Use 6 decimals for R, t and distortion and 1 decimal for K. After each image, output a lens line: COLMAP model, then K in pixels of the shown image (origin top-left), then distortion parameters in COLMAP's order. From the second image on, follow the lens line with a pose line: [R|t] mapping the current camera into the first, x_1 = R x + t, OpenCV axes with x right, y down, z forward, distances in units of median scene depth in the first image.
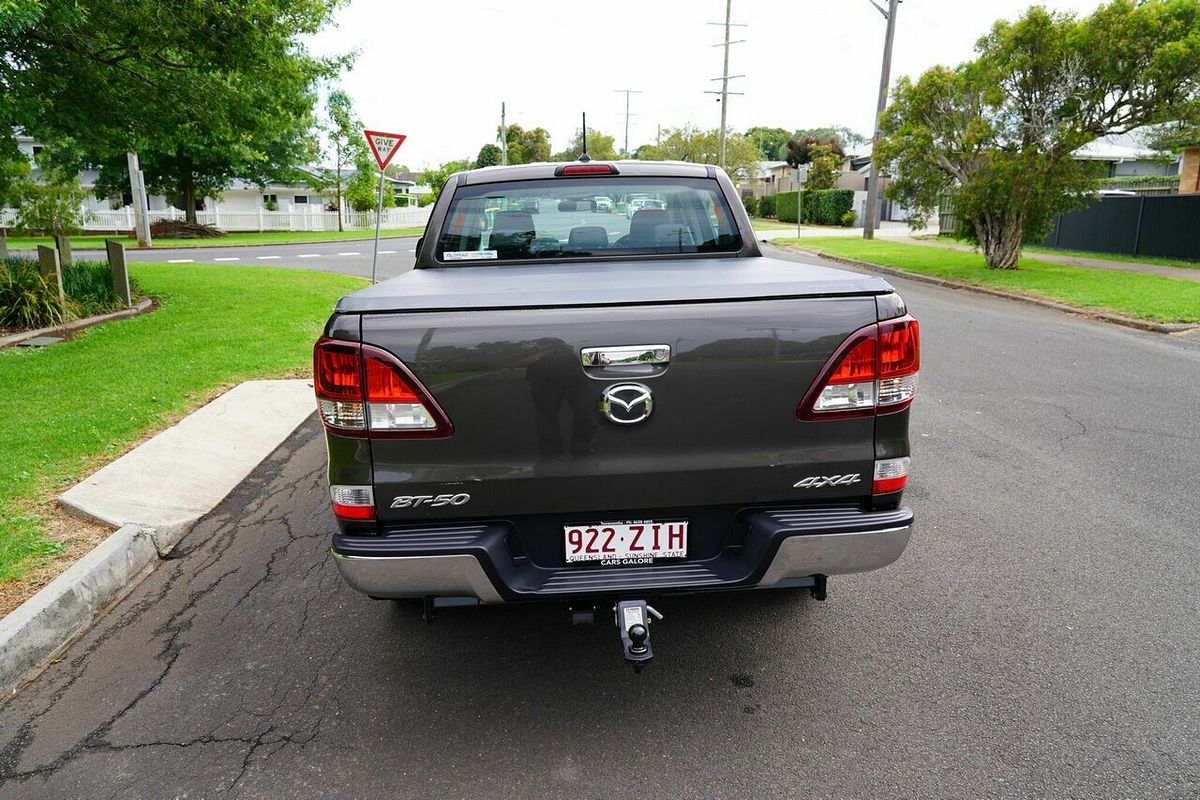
lens RADIAL K [[812.8, 0, 600.0], [0, 812.8, 400.0], [0, 0, 1]] dist [-0.013982, 0.005160]
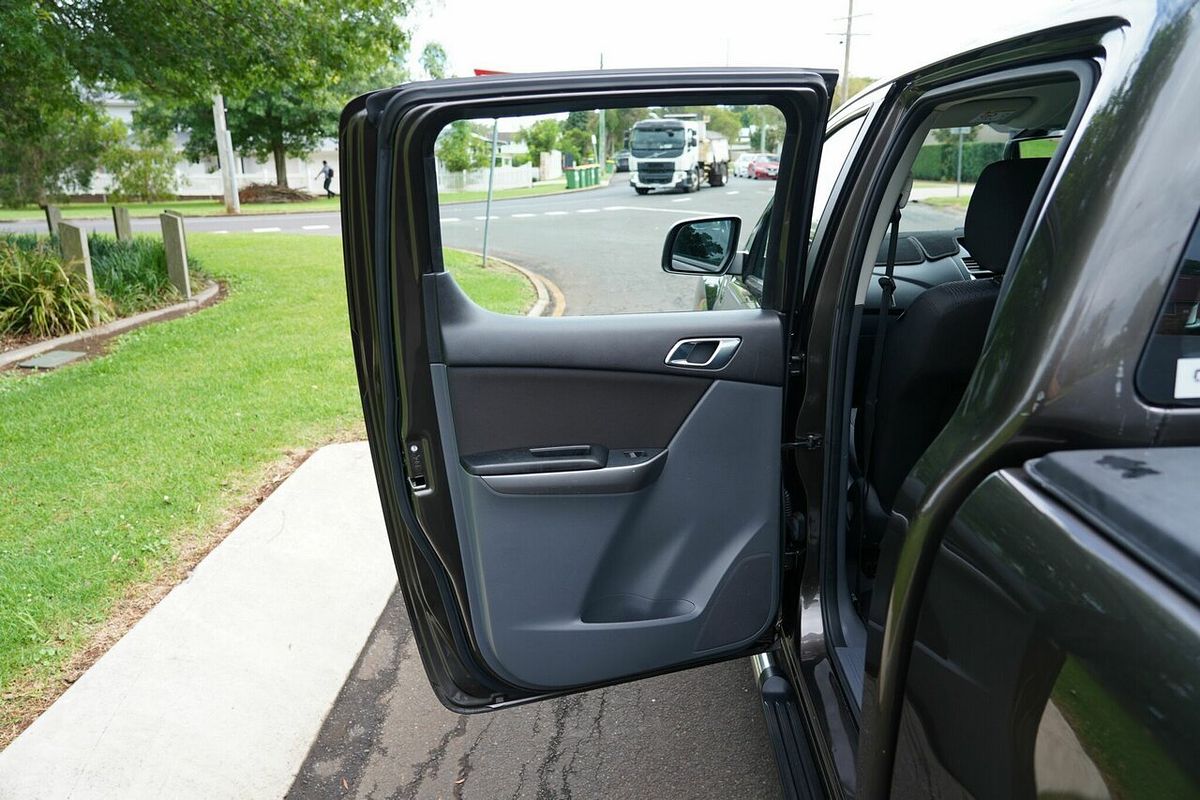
lens RADIAL K [[809.4, 0, 600.0], [0, 809.4, 400.0], [0, 0, 1]] dist [-0.020191, 0.006485]
pose [[0.994796, 0.016655, -0.100515, -0.068216], [-0.011725, 0.998709, 0.049435, -0.039144], [0.101209, -0.047999, 0.993707, 0.171003]]
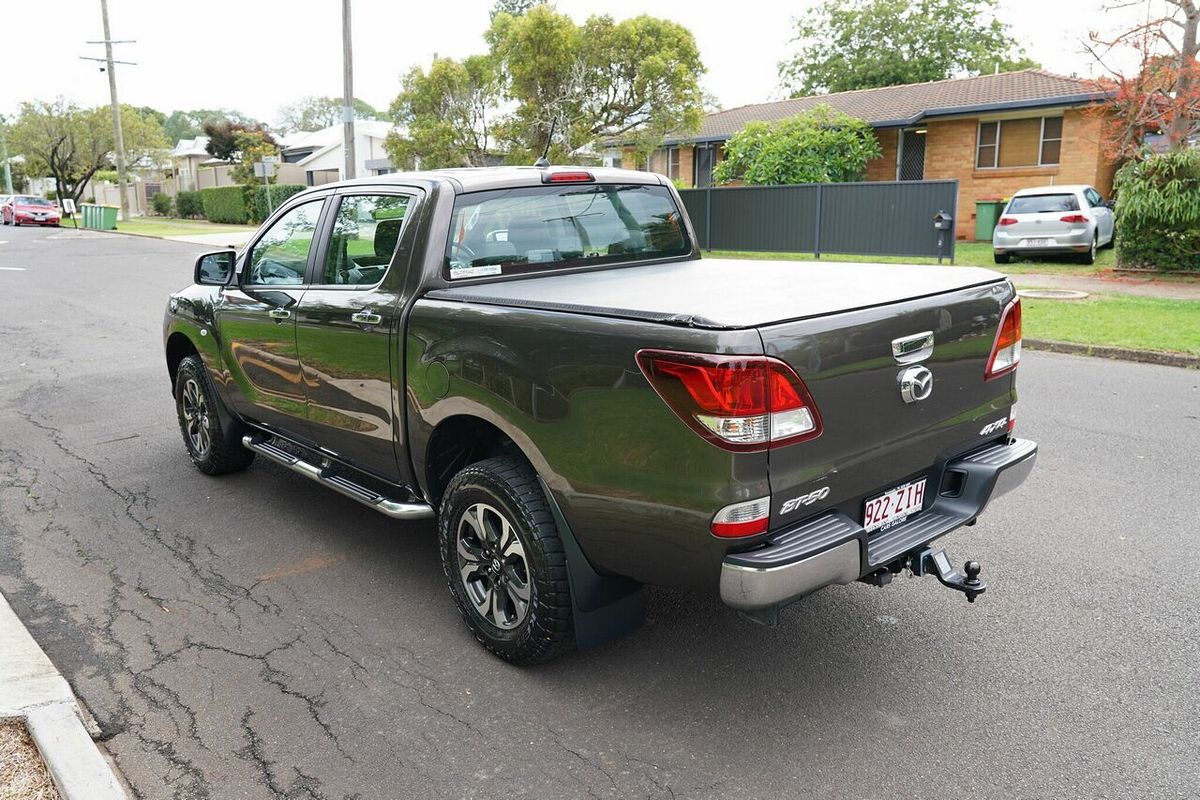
lens RADIAL K [[933.5, 0, 600.0], [0, 933.5, 400.0], [0, 0, 1]] dist [-0.002242, 0.037157]
pose [[0.793707, -0.135052, 0.593119, -0.146510], [0.150259, 0.988356, 0.023971, -0.009467], [-0.589450, 0.070095, 0.804758, 0.023471]]
